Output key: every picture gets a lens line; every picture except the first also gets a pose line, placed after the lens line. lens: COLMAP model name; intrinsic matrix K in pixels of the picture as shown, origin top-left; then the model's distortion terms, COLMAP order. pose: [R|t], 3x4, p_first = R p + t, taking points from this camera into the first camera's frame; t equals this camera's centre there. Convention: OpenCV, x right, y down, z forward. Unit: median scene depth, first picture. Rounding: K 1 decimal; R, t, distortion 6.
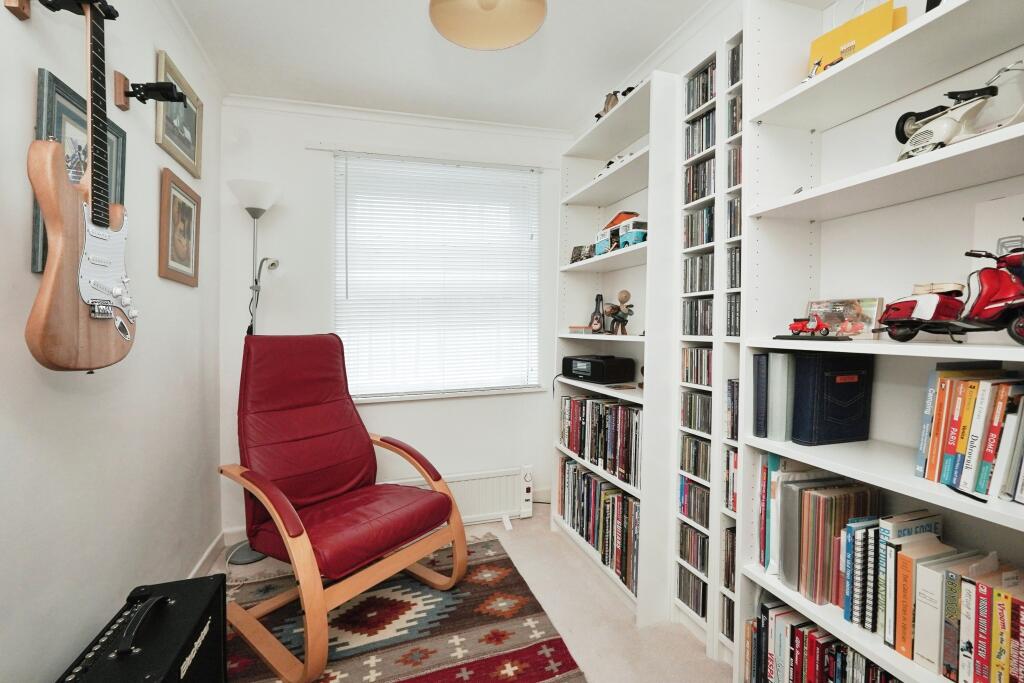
lens RADIAL K [[470.7, 0, 510.2], [0, 470.7, 303.1], [0, 0, 1]] dist [-0.000827, -0.000141]
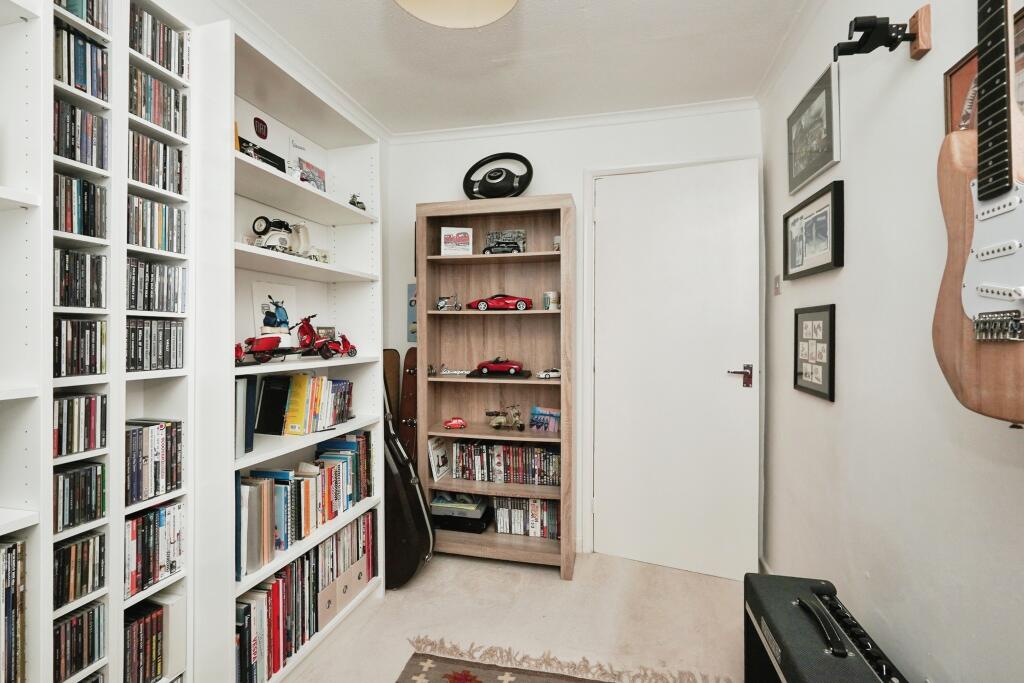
lens RADIAL K [[450.7, 0, 512.0], [0, 450.7, 341.5], [0, 0, 1]] dist [0.000107, 0.000023]
pose [[-0.866108, 0.011696, 0.499719, -0.556273], [-0.008382, 0.999246, -0.037914, 0.054576], [-0.499786, -0.037026, -0.865357, 1.677996]]
